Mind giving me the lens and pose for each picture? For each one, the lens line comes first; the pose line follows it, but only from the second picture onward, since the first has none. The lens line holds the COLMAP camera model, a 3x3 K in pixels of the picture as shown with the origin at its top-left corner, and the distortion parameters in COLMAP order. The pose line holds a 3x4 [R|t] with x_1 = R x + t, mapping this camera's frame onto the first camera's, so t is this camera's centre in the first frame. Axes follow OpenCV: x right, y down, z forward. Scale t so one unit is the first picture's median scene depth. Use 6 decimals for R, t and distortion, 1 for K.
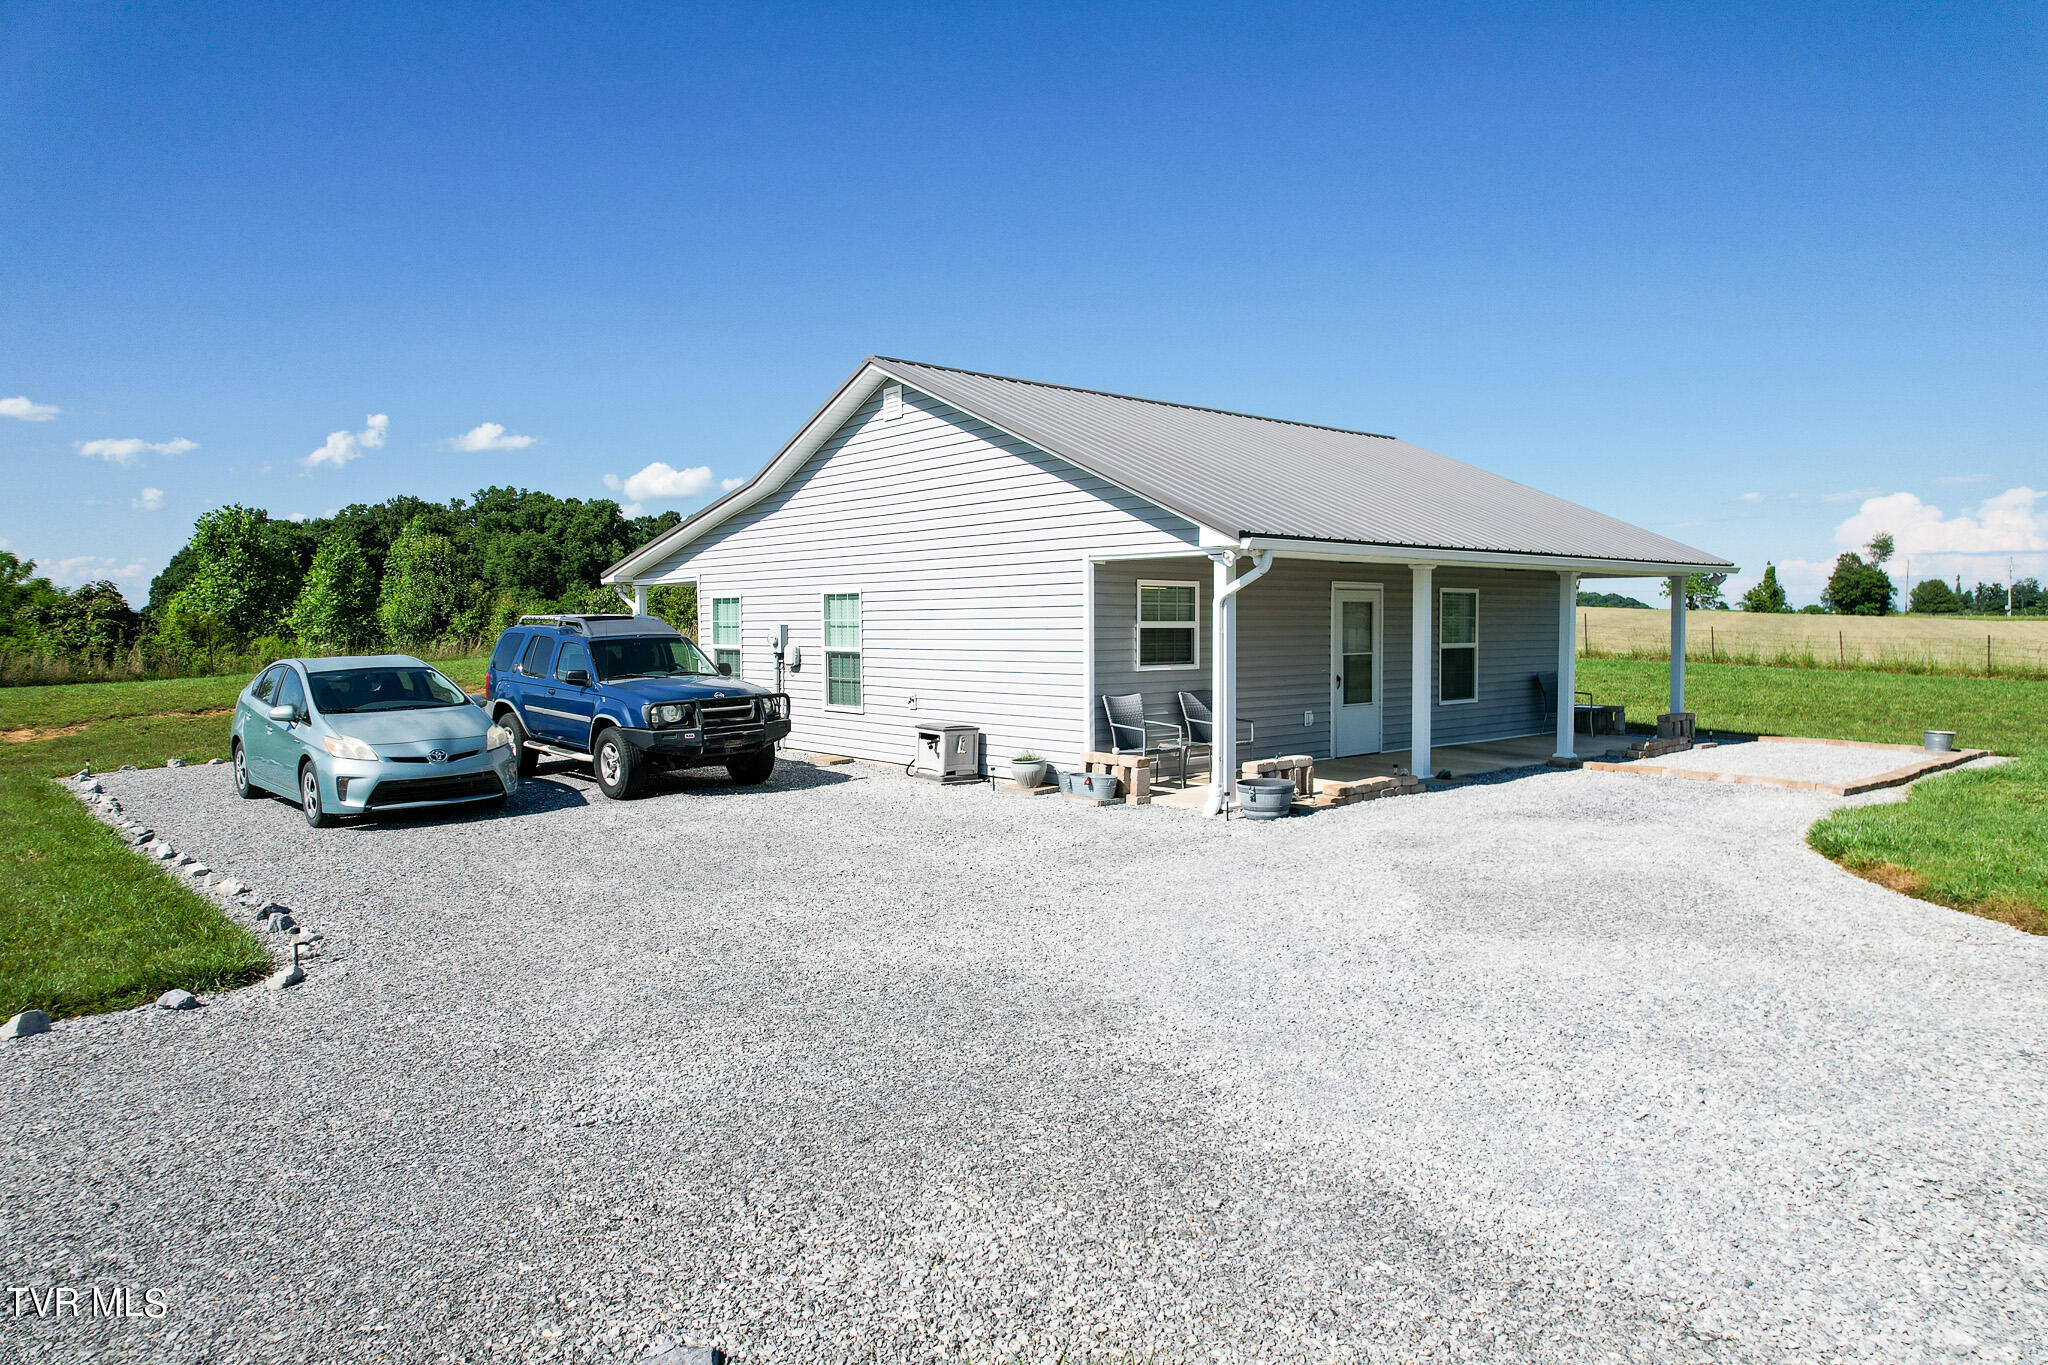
lens RADIAL K [[1311.0, 0, 1035.2], [0, 1311.0, 695.9], [0, 0, 1]] dist [-0.078072, 0.072863]
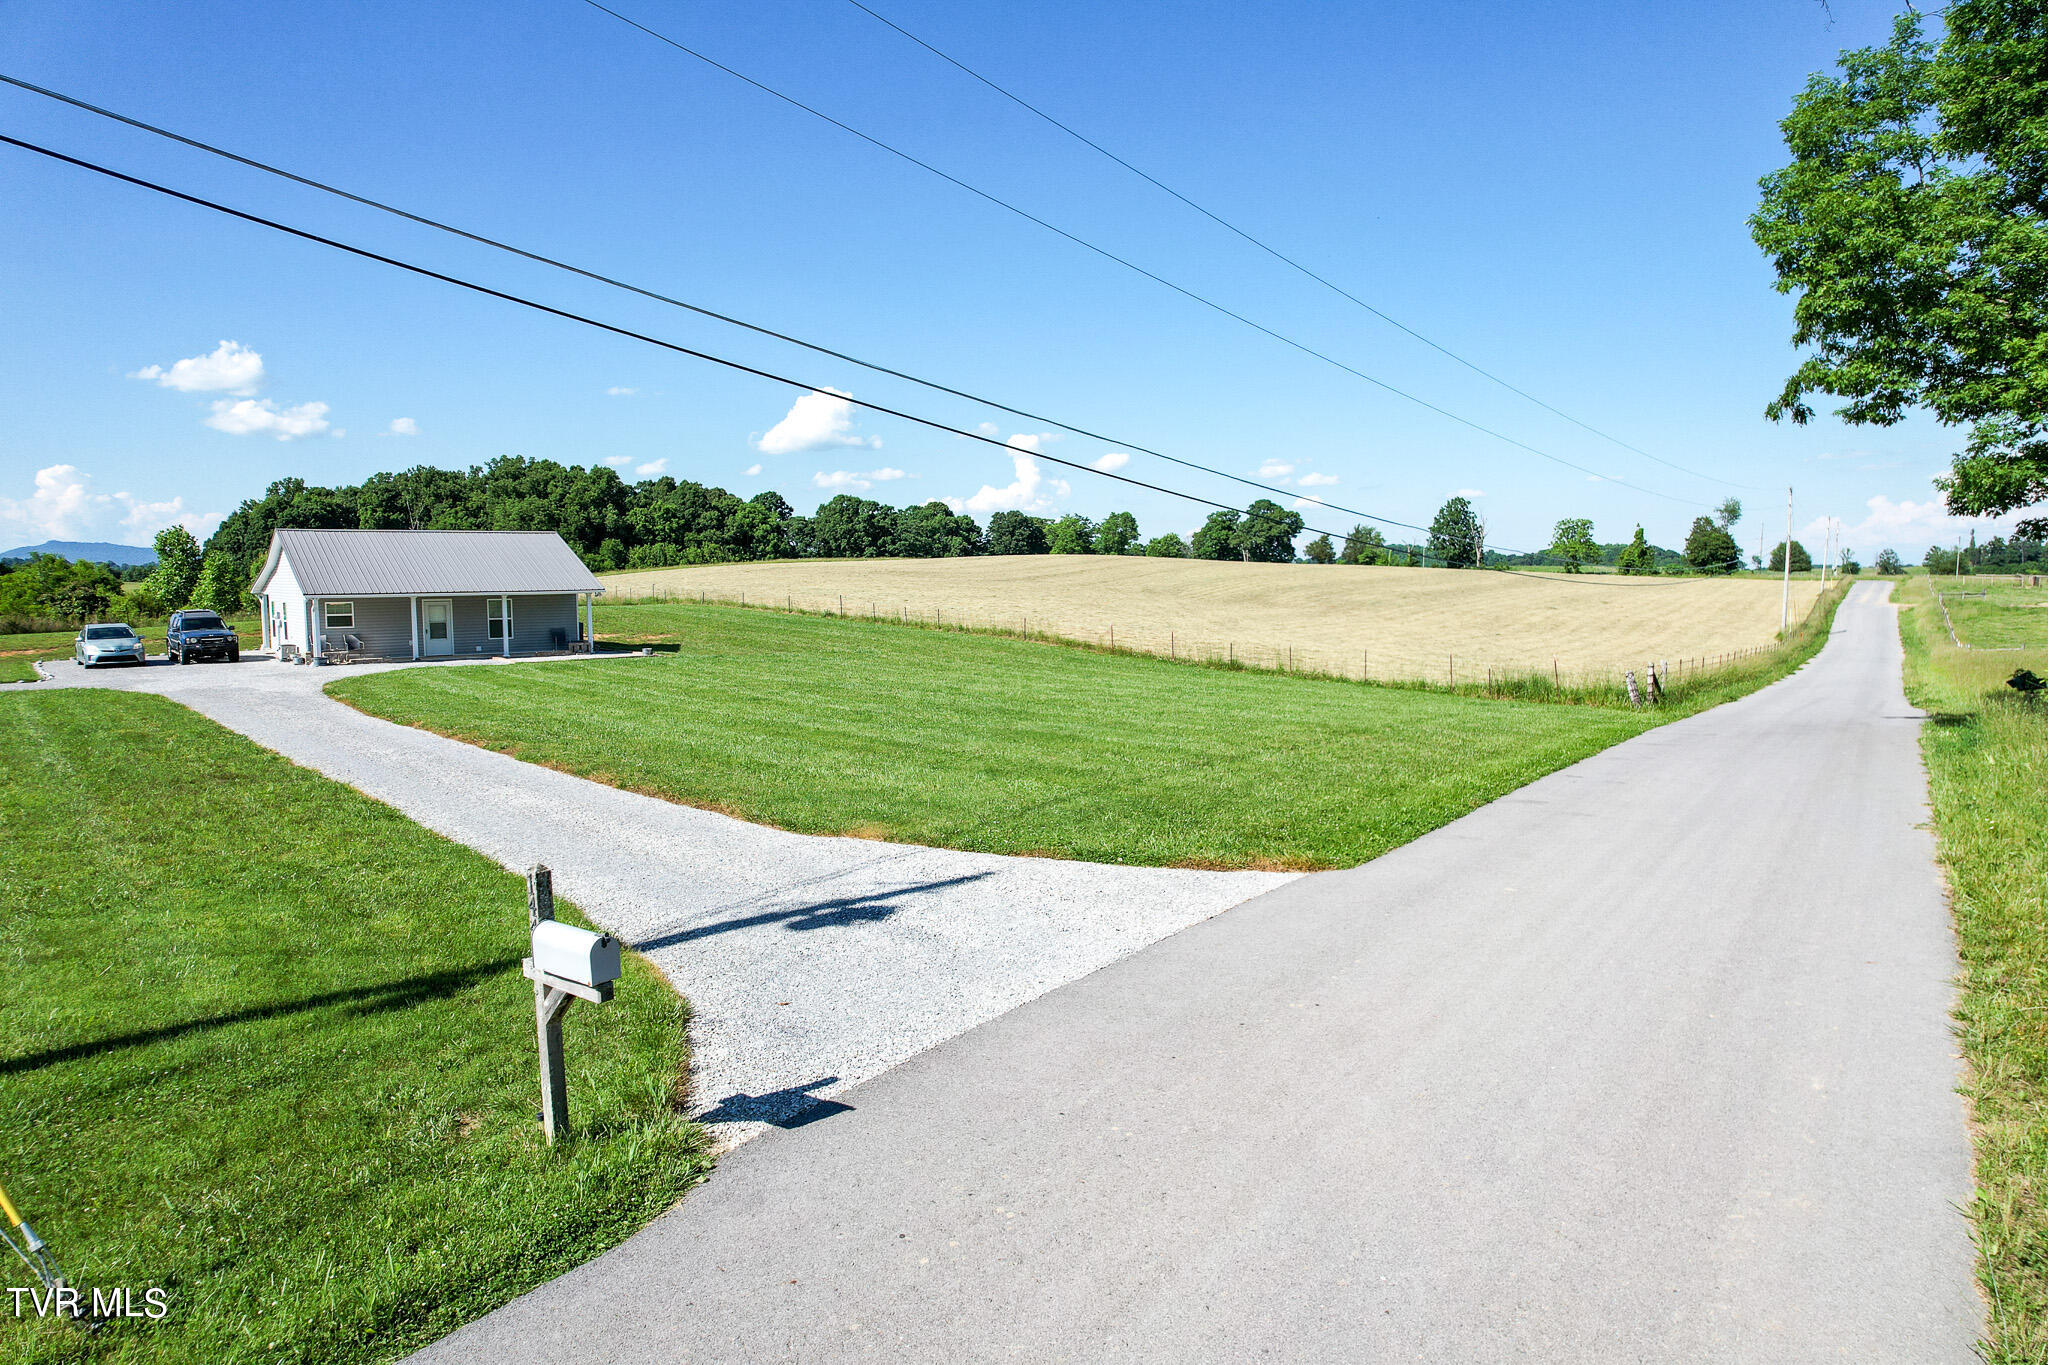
lens RADIAL K [[1311.0, 0, 1035.2], [0, 1311.0, 695.9], [0, 0, 1]] dist [-0.078072, 0.072863]
pose [[0.998990, 0.004492, -0.044710, 1.612267], [-0.002803, 0.999283, 0.037756, 0.019443], [0.044848, -0.037593, 0.998286, -1.783894]]
